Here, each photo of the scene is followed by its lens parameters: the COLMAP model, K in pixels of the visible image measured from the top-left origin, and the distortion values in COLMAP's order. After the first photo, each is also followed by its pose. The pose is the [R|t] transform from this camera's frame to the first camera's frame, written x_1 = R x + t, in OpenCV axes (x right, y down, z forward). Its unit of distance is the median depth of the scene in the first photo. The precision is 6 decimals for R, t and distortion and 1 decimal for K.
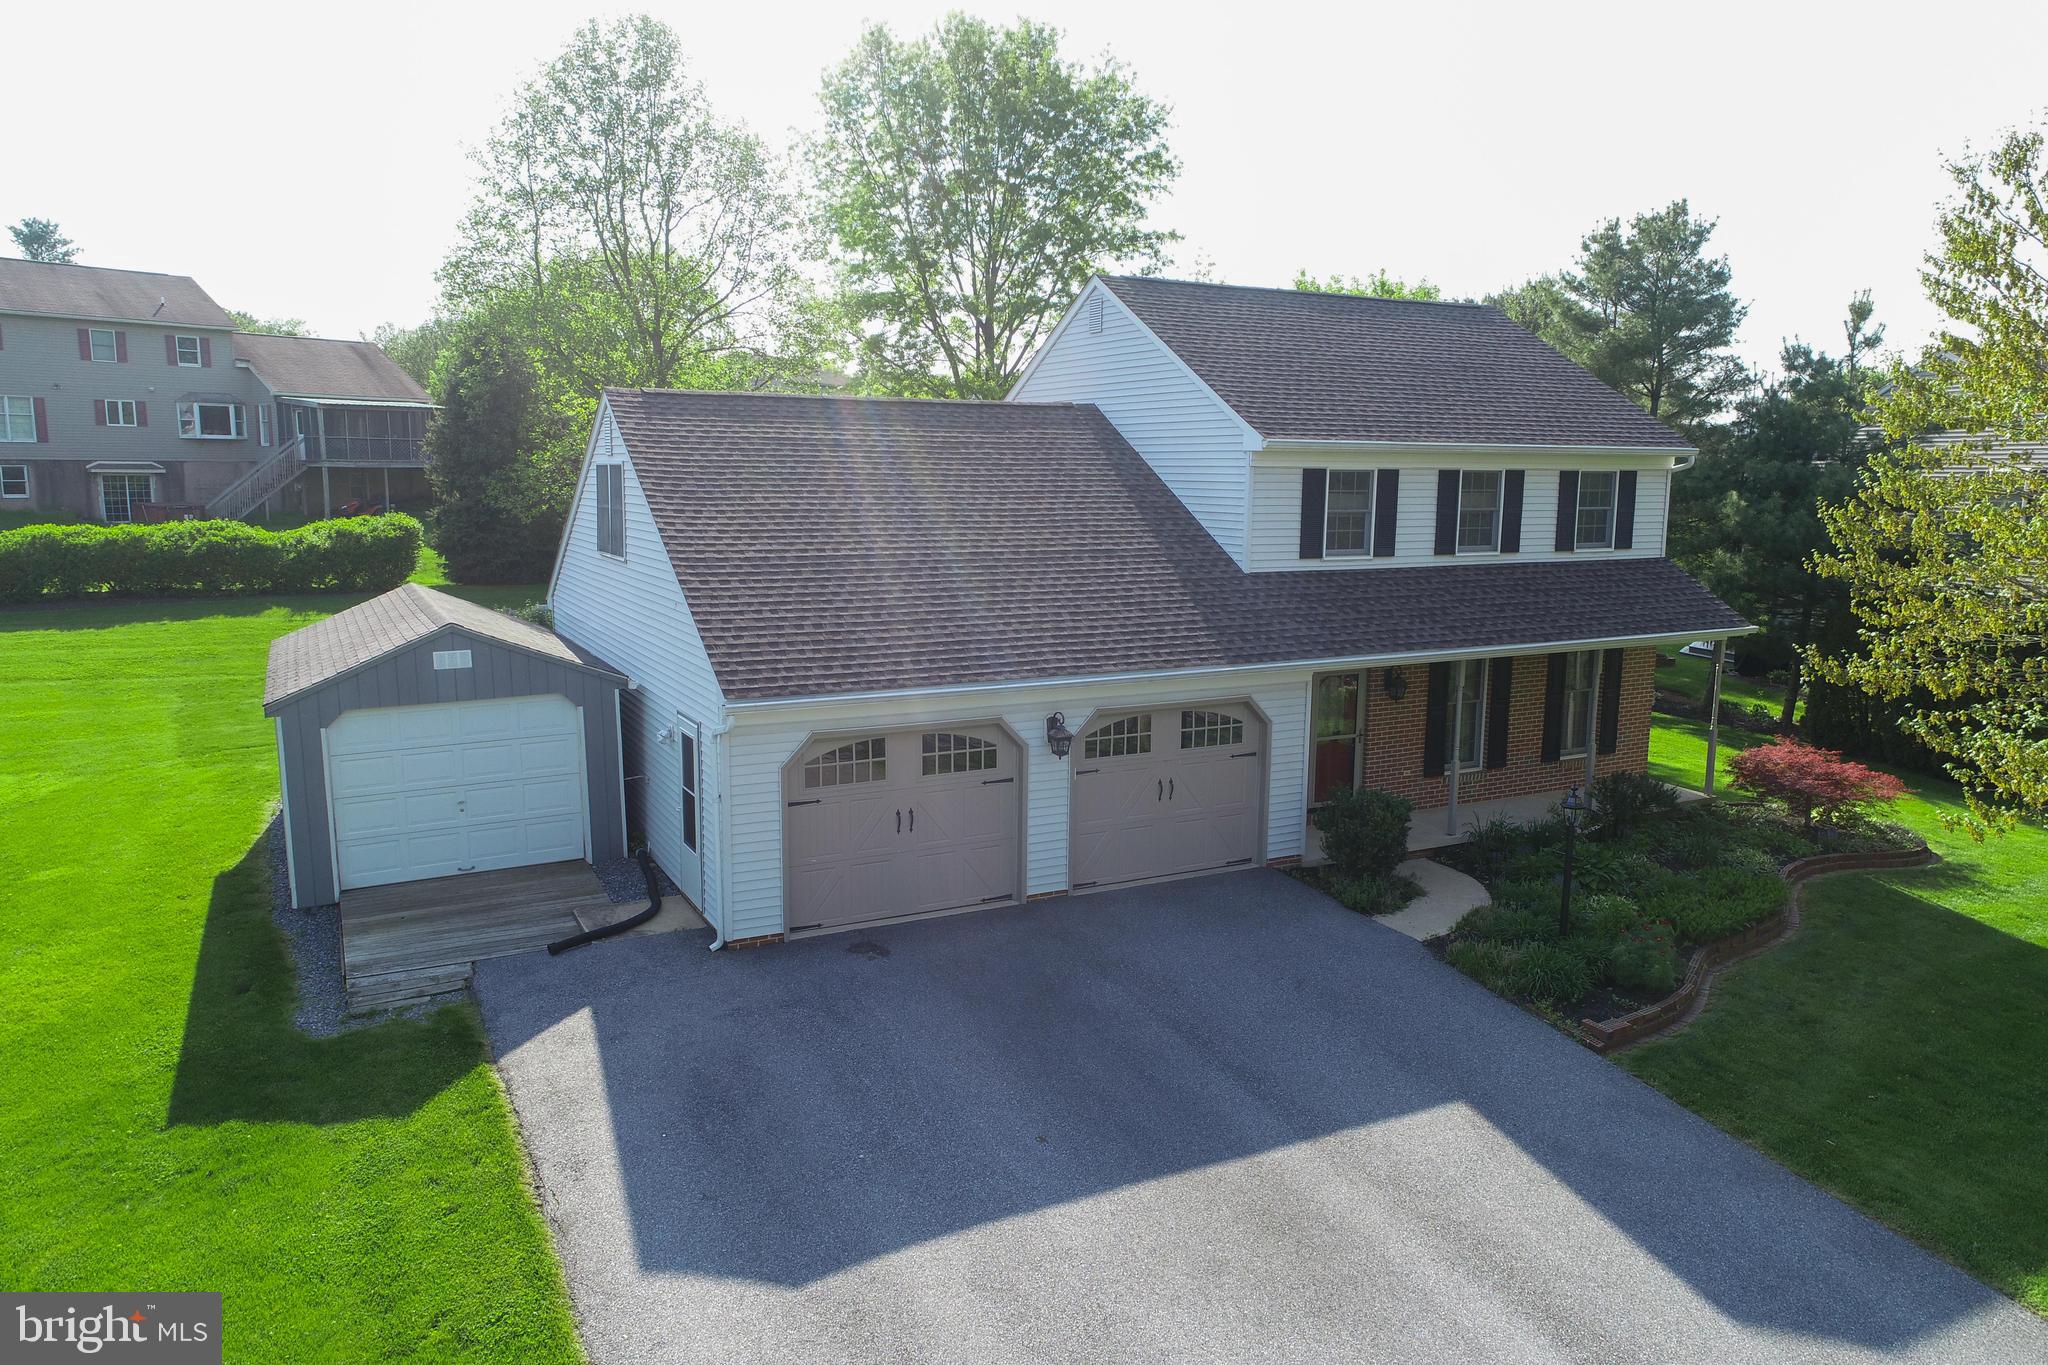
lens RADIAL K [[1414.9, 0, 1024.0], [0, 1414.9, 682.5], [0, 0, 1]] dist [0.003413, 0.001882]
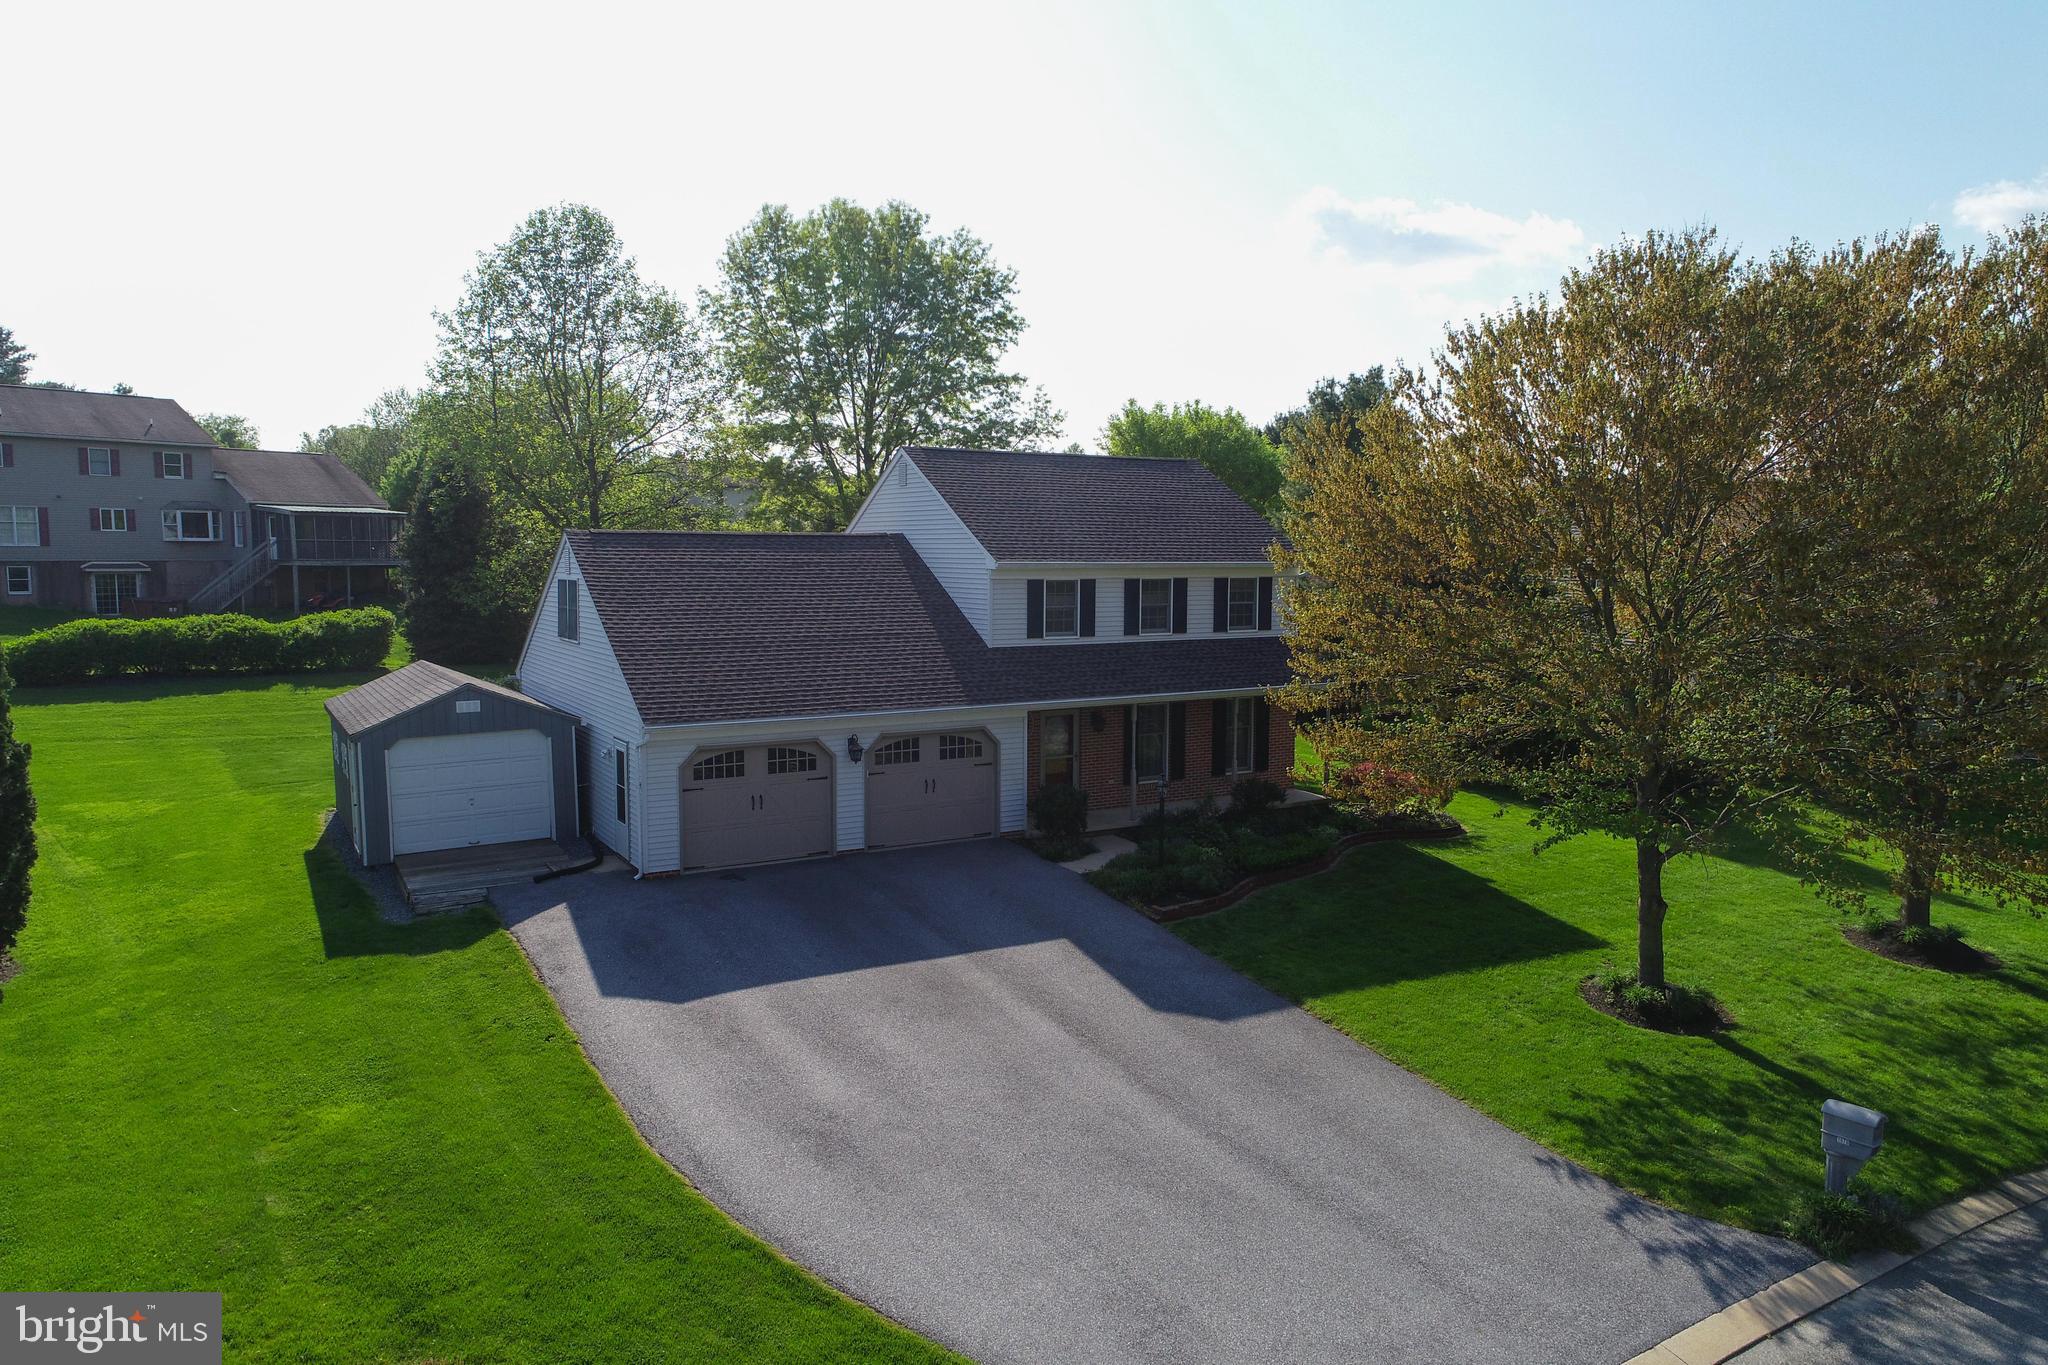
lens RADIAL K [[1379.4, 0, 1024.0], [0, 1379.4, 682.5], [0, 0, 1]] dist [-0.003437, 0.002019]
pose [[0.998328, -0.009207, 0.057056, 0.101722], [0.012451, 0.998311, -0.056751, 0.042551], [-0.056437, 0.057367, 0.996757, -0.458348]]
